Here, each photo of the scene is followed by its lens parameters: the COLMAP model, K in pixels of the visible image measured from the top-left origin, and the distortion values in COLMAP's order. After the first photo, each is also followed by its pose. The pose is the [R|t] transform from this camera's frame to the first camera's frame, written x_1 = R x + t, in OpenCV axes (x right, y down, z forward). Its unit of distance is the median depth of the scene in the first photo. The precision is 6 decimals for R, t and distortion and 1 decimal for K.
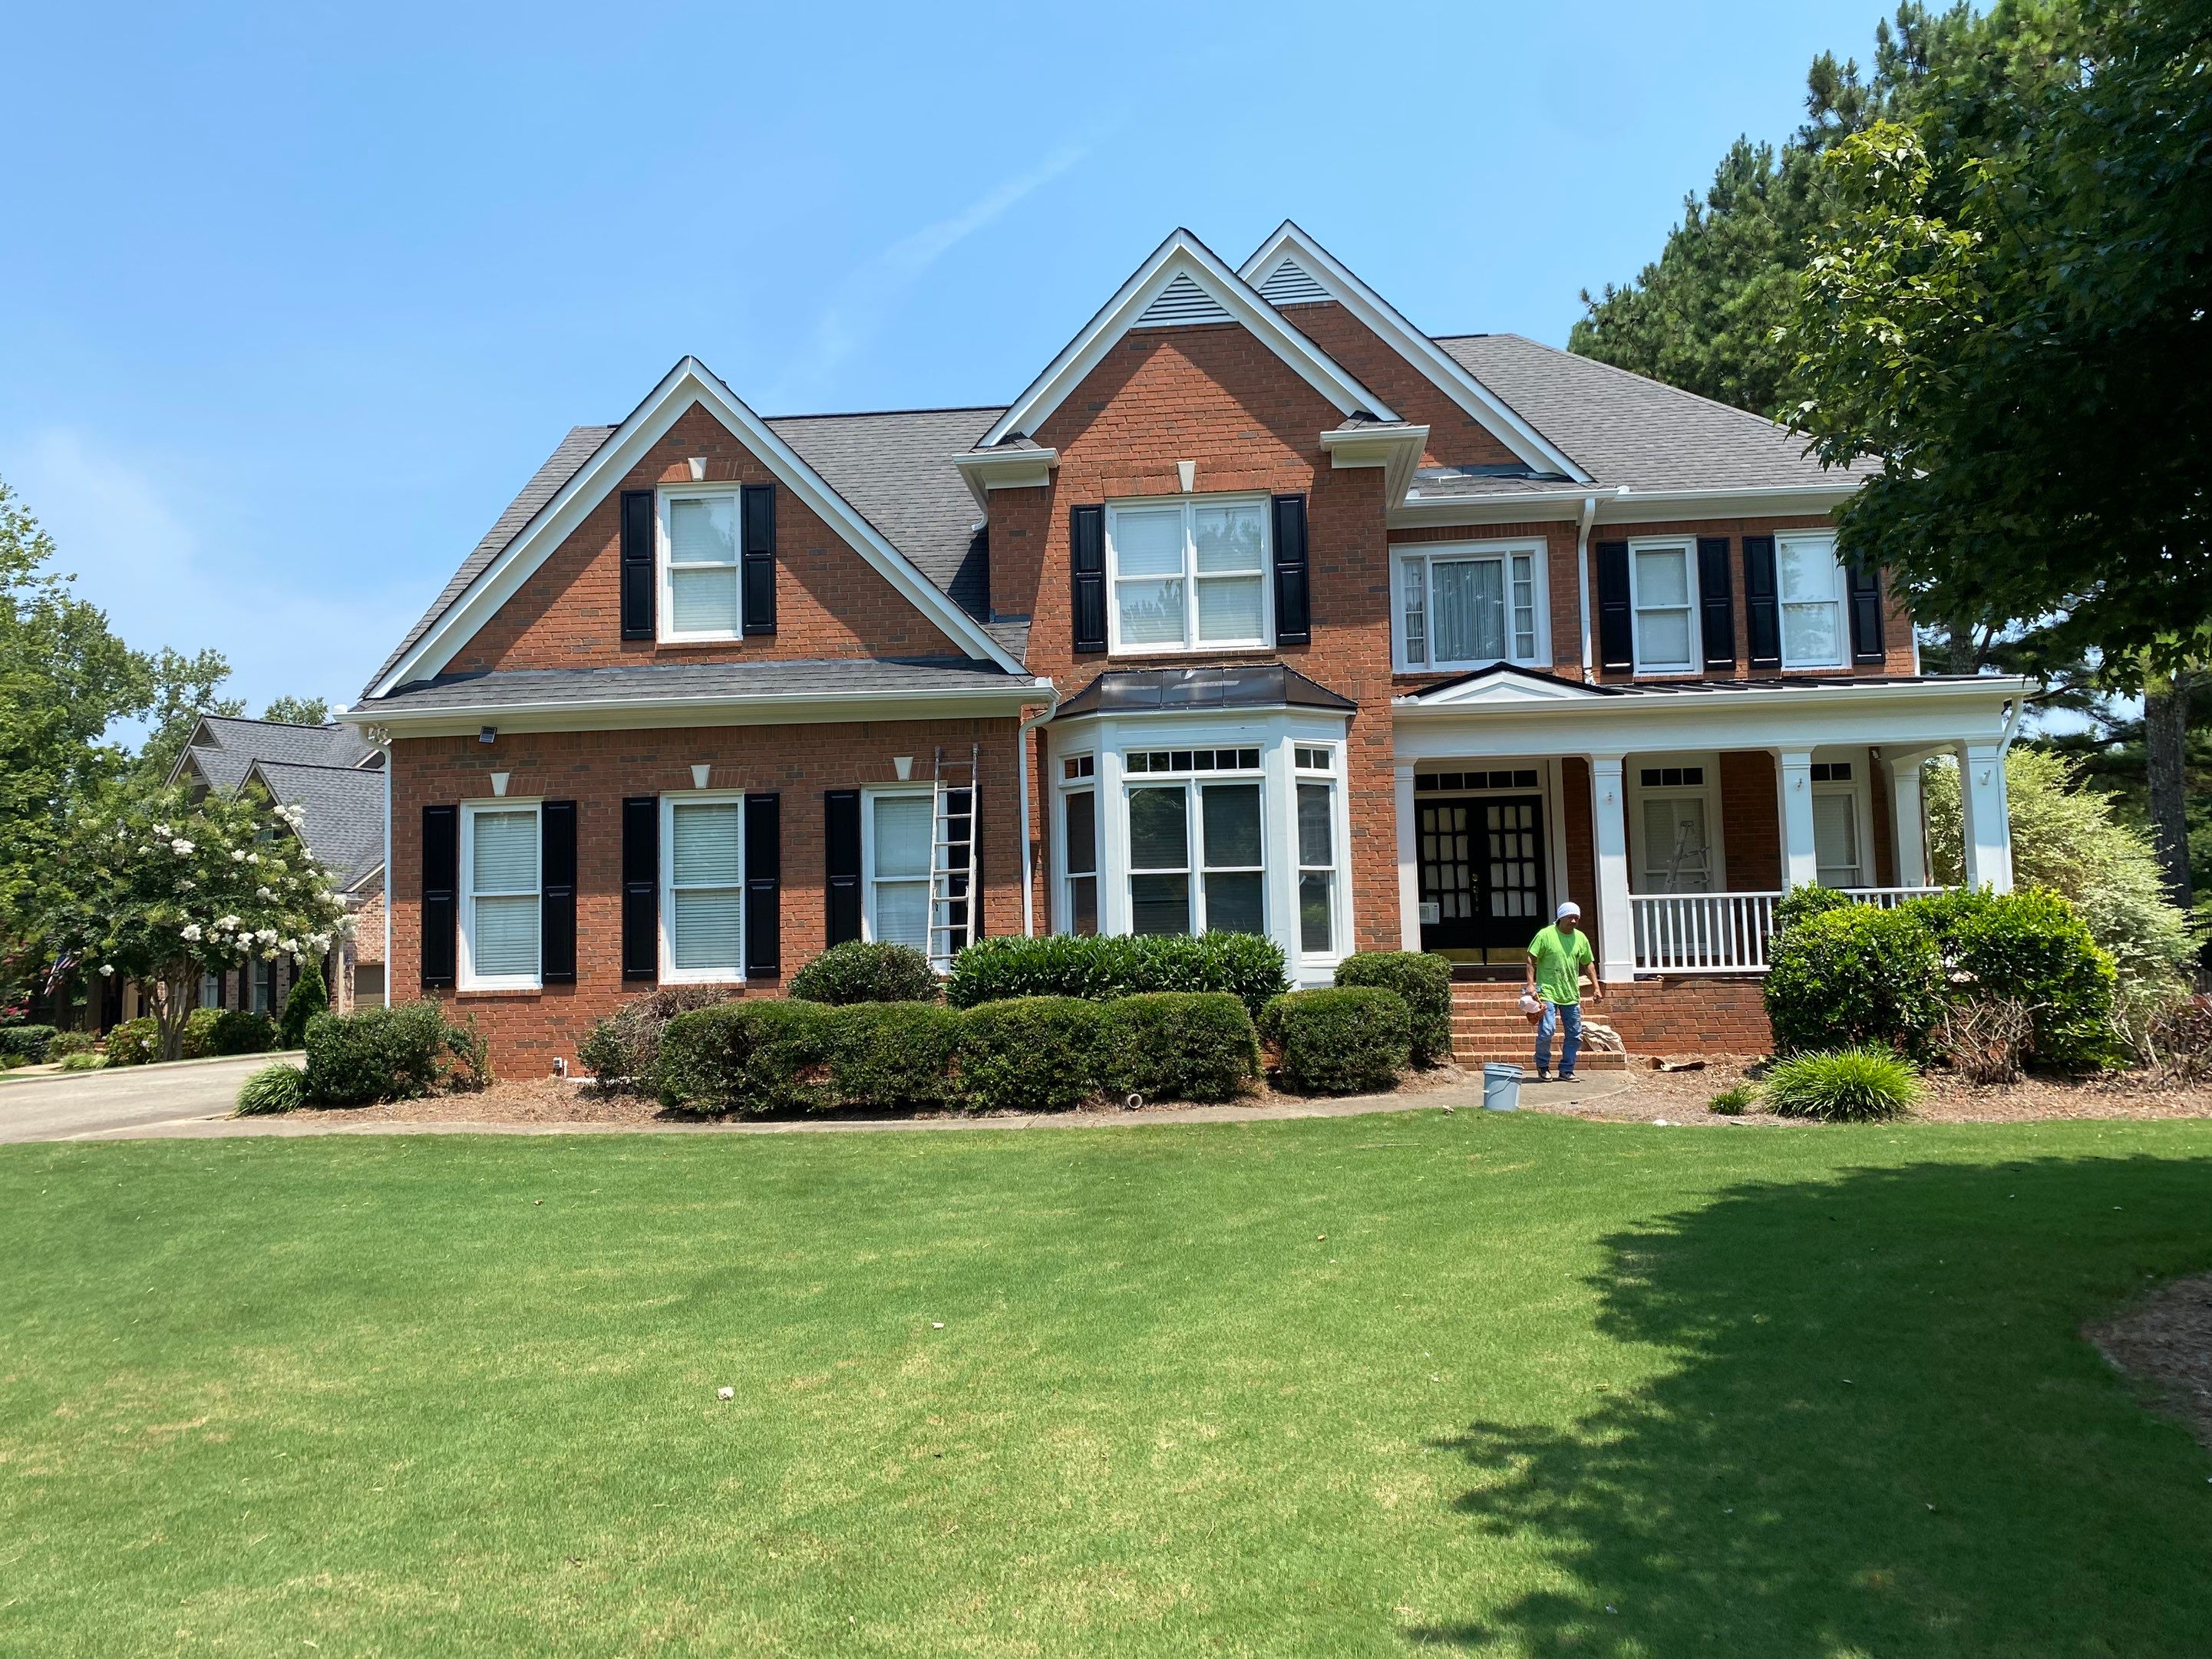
lens RADIAL K [[1709.4, 0, 1106.0], [0, 1709.4, 829.5], [0, 0, 1]] dist [0.002879, -0.049291]
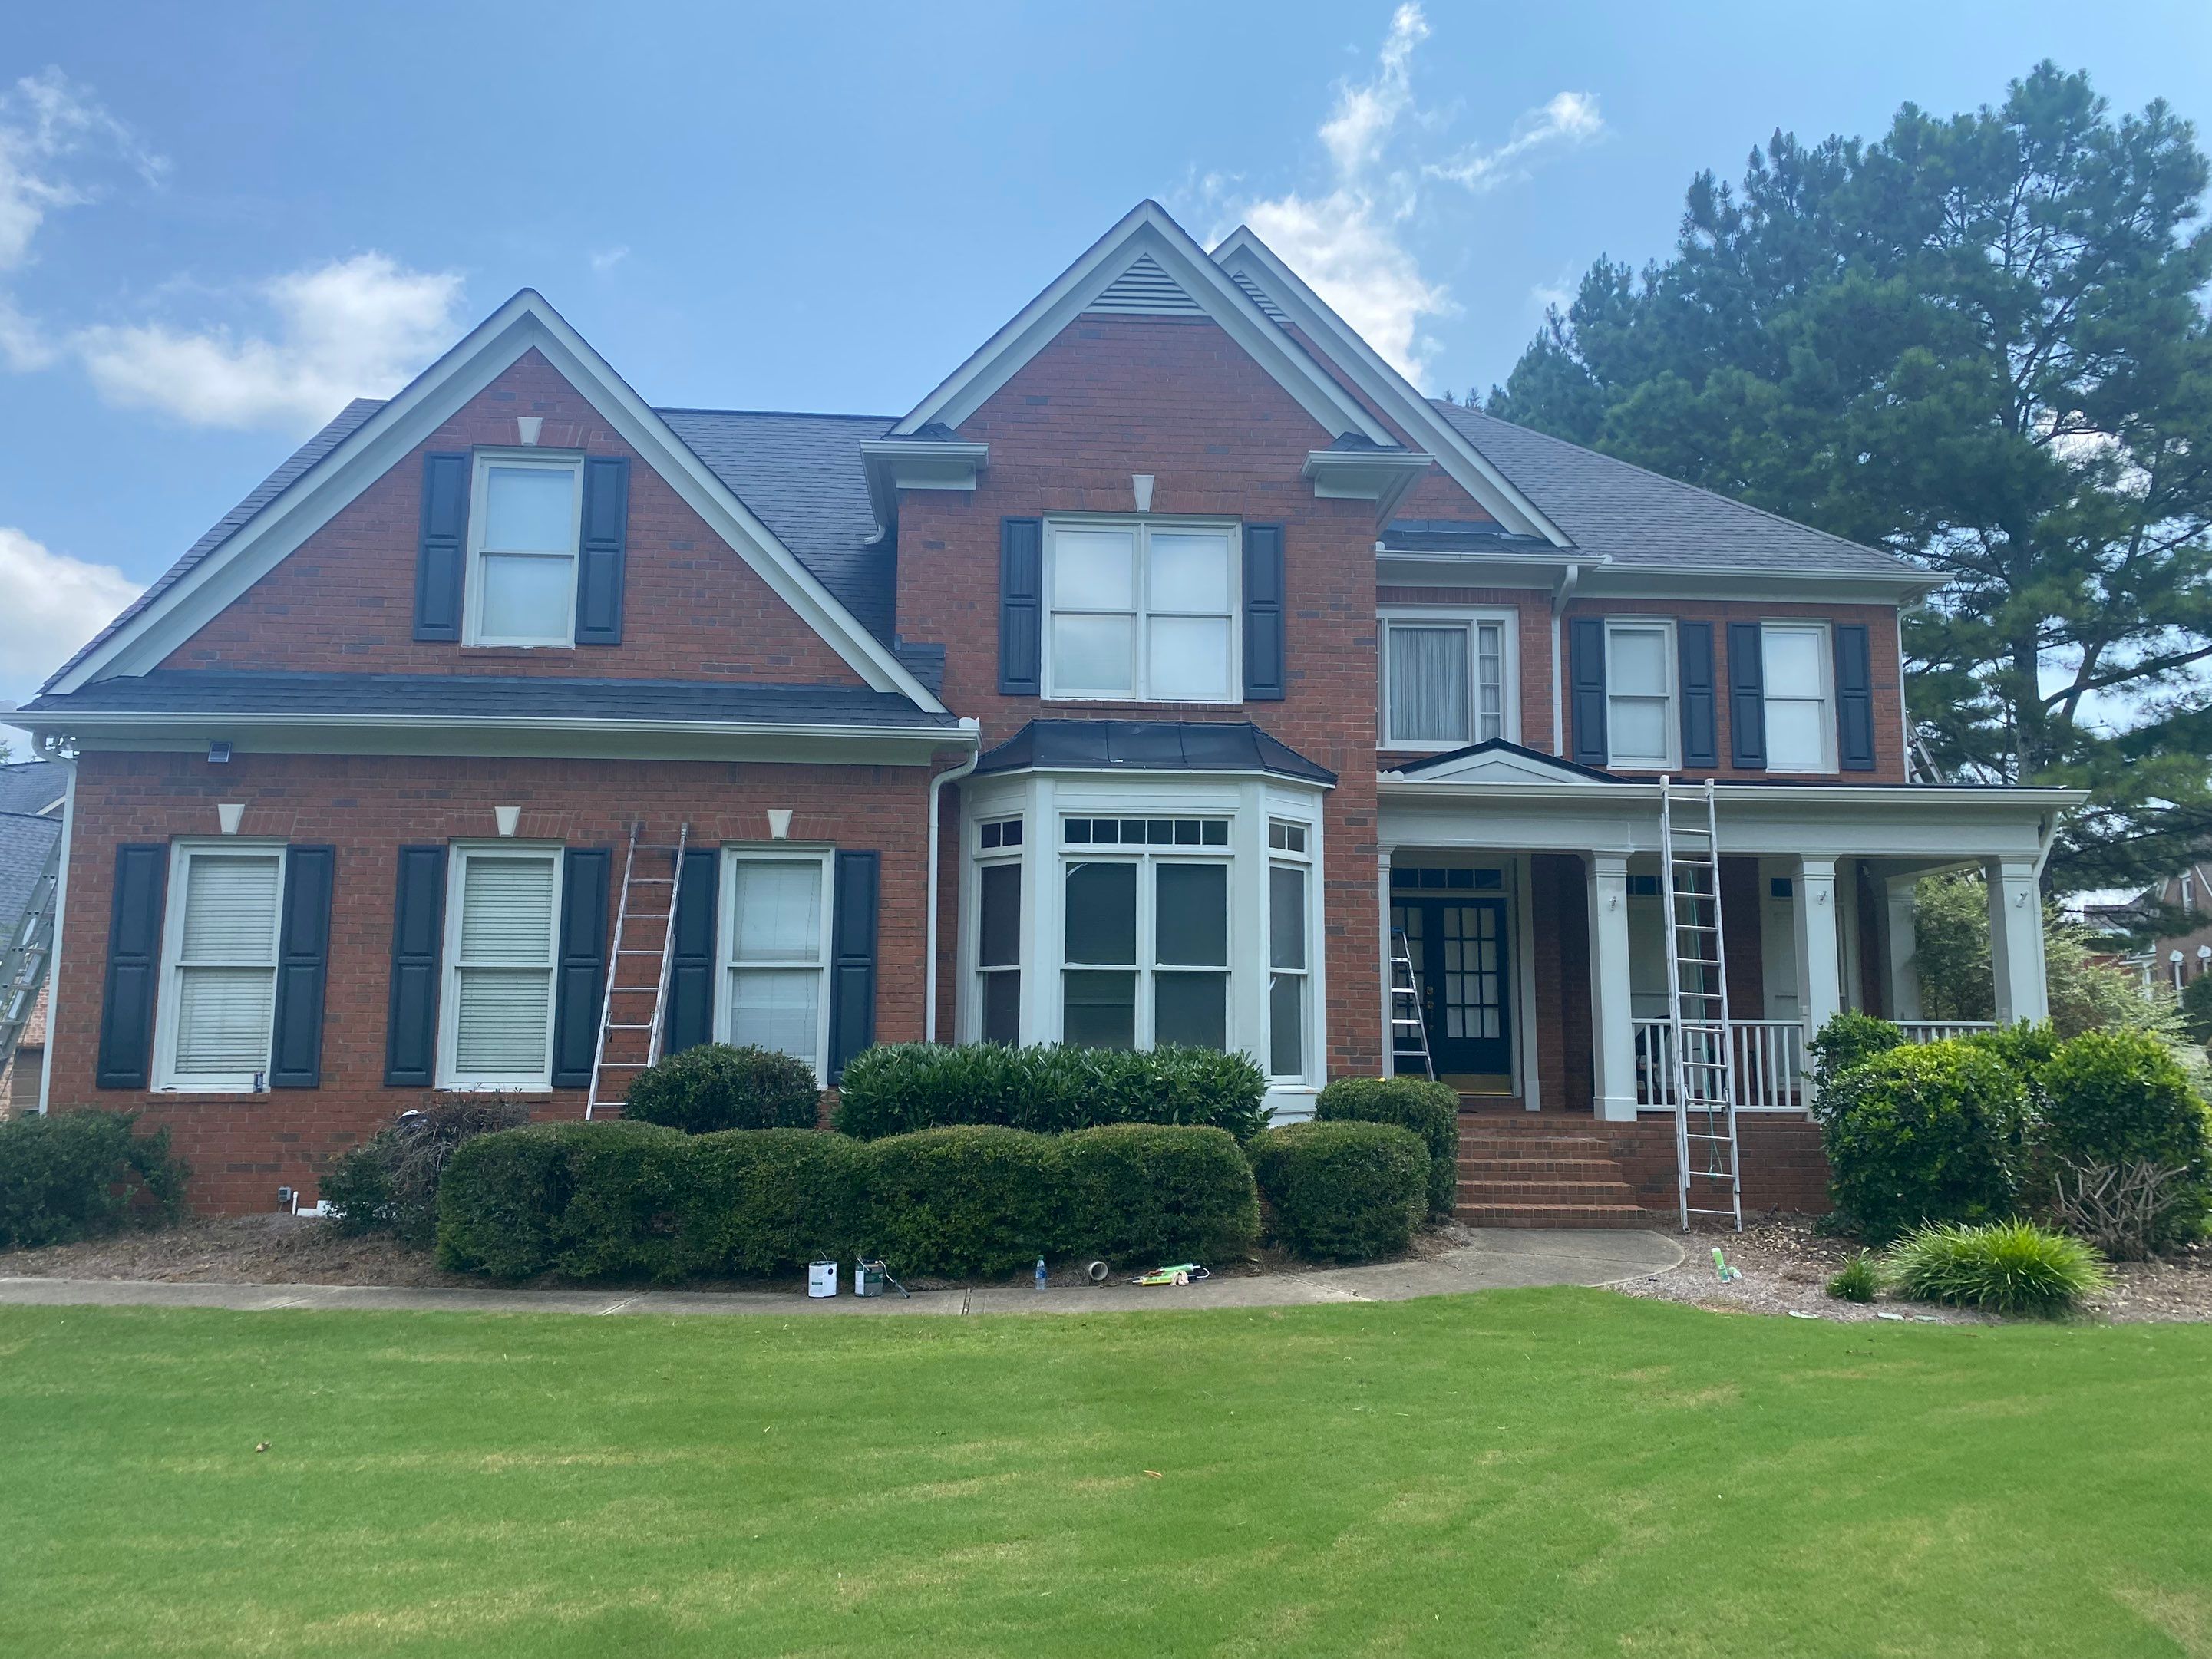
lens RADIAL K [[1651.3, 0, 1106.0], [0, 1651.3, 829.5], [0, 0, 1]] dist [-0.005953, -0.002949]
pose [[0.986908, 0.052569, 0.152478, -0.085146], [-0.042529, 0.996752, -0.068380, 0.012314], [-0.155578, 0.061001, 0.985938, 0.226495]]
